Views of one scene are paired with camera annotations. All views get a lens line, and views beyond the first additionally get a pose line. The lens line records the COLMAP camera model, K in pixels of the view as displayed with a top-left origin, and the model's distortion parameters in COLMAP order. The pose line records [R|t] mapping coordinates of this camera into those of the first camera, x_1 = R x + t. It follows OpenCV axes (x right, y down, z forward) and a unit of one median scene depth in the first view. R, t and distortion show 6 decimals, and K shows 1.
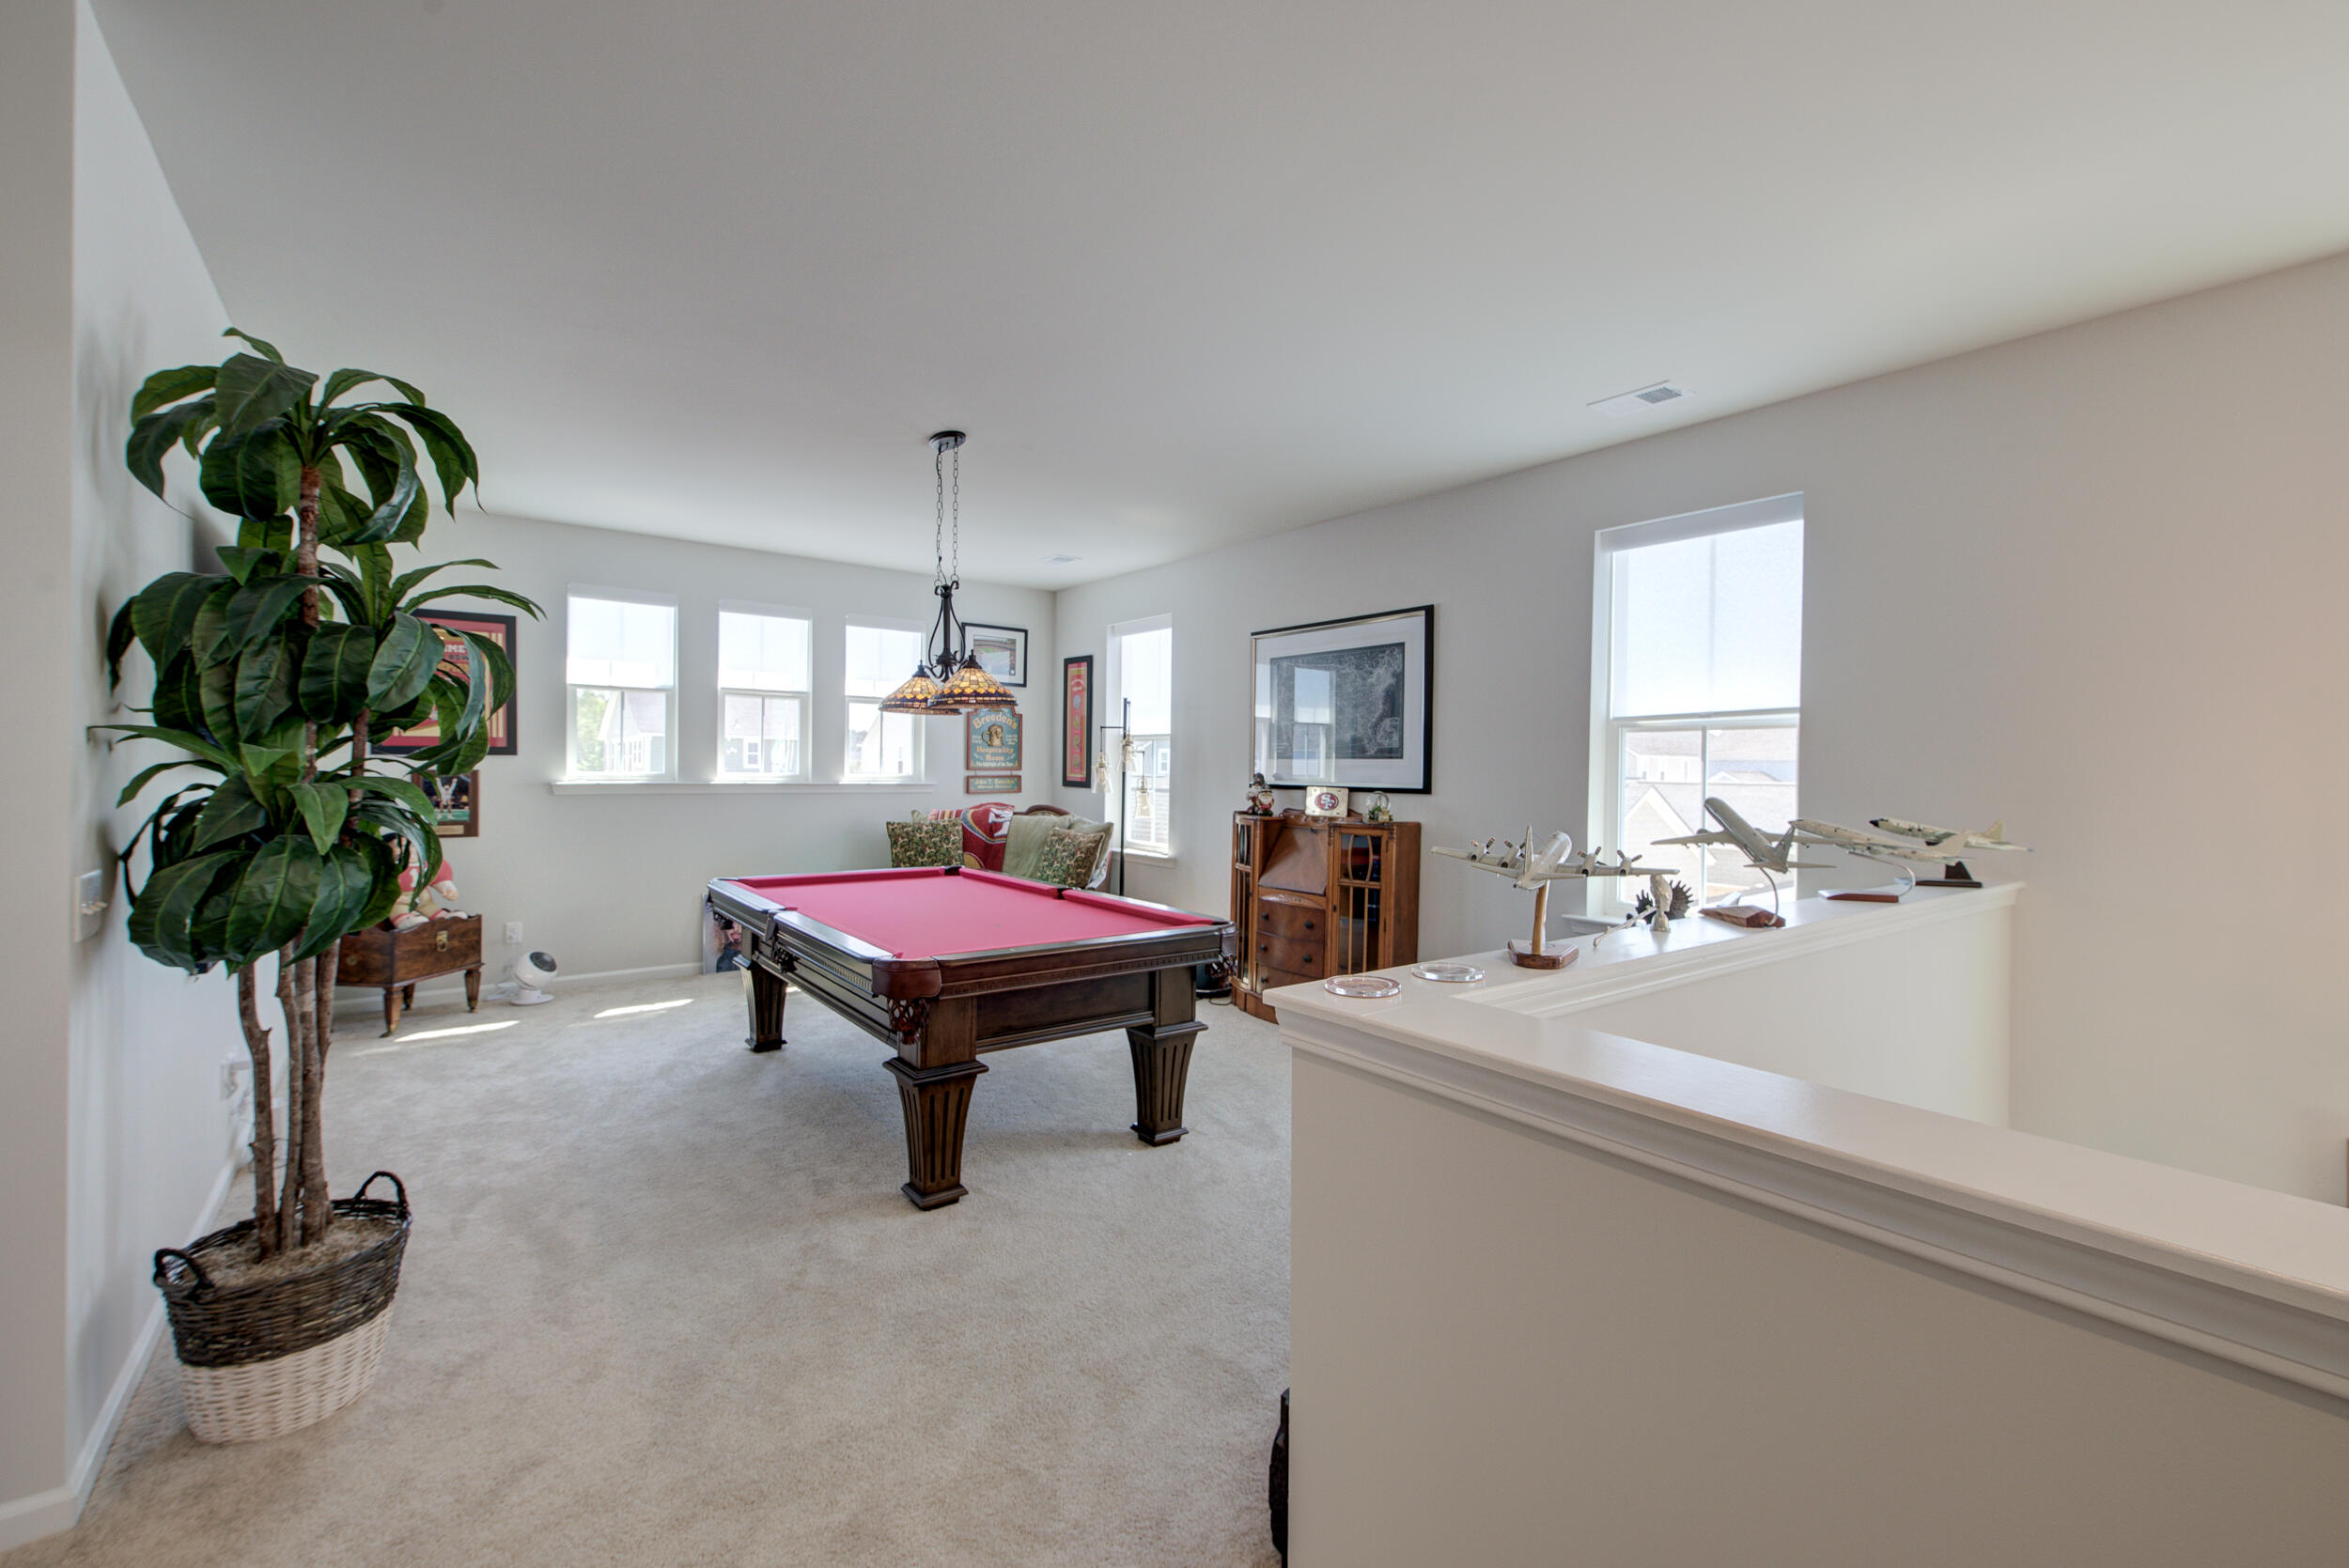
lens RADIAL K [[974.7, 0, 1190.6], [0, 974.7, 779.7], [0, 0, 1]] dist [-0.000744, -0.000116]
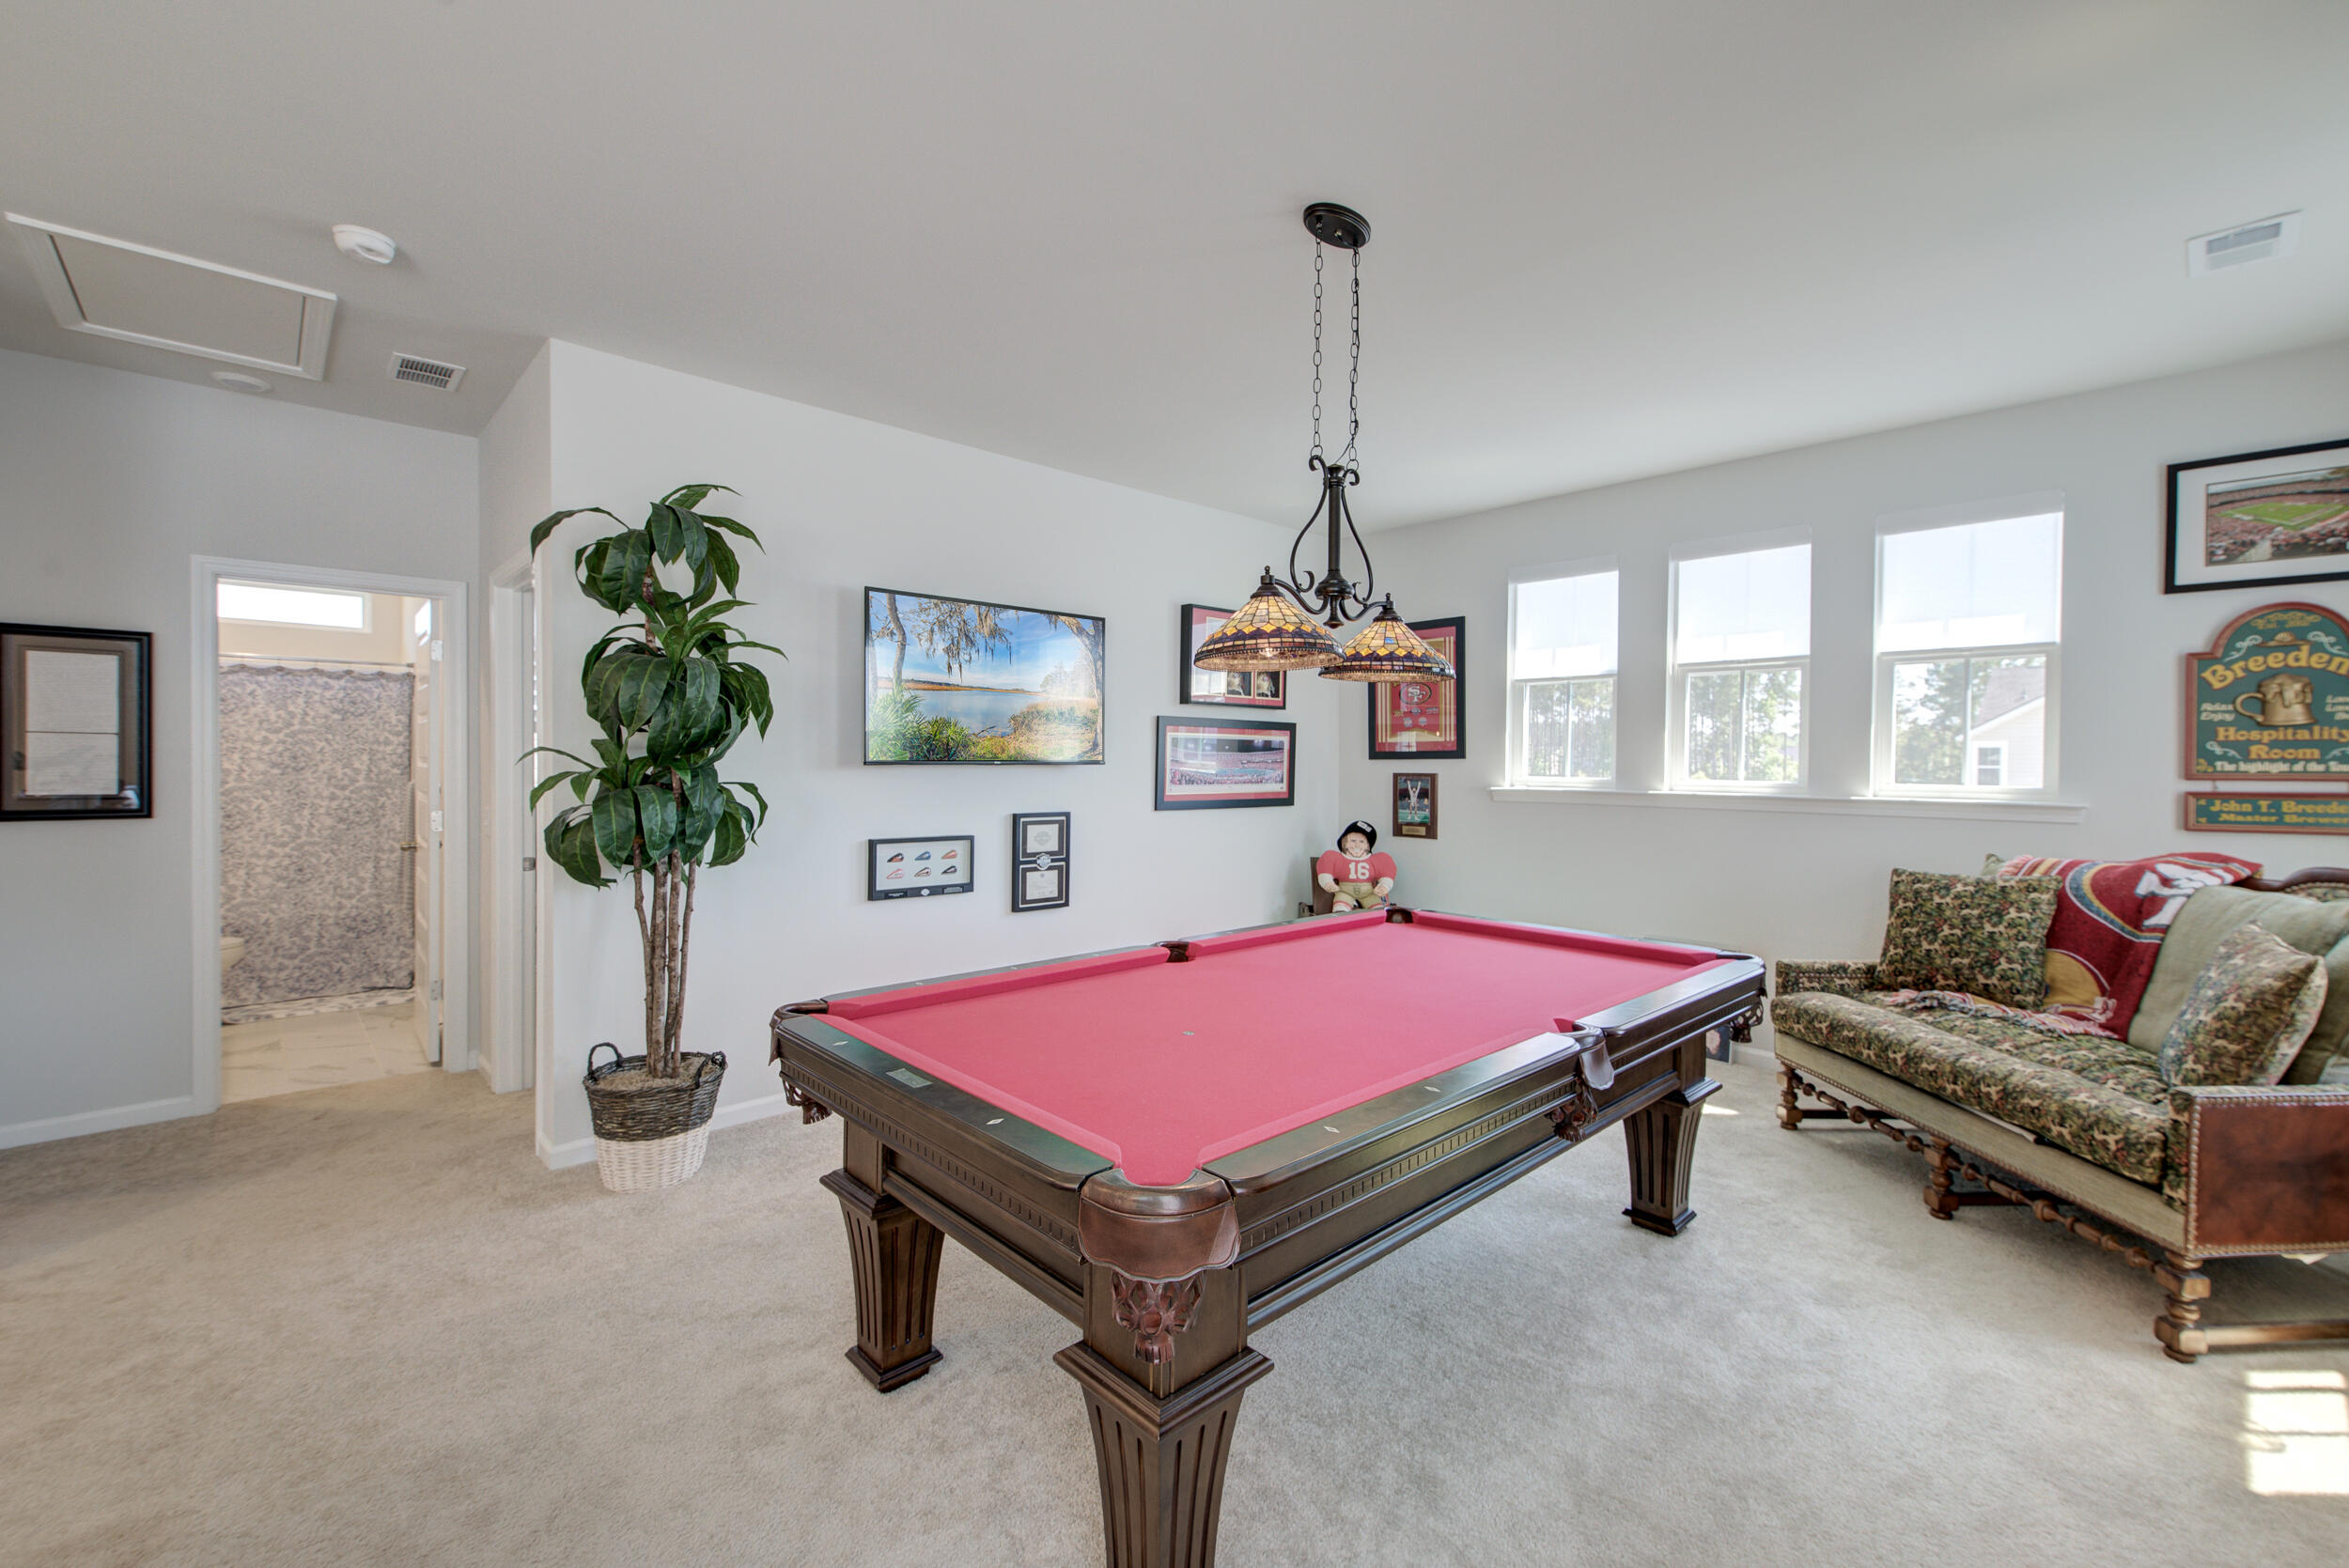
lens RADIAL K [[974.7, 0, 1190.6], [0, 974.7, 779.7], [0, 0, 1]] dist [-0.000744, -0.000116]
pose [[0.096886, 0.008927, -0.995255, 0.212663], [-0.016236, 0.999841, 0.007388, -0.006081], [0.995163, 0.015443, 0.097016, 0.536522]]
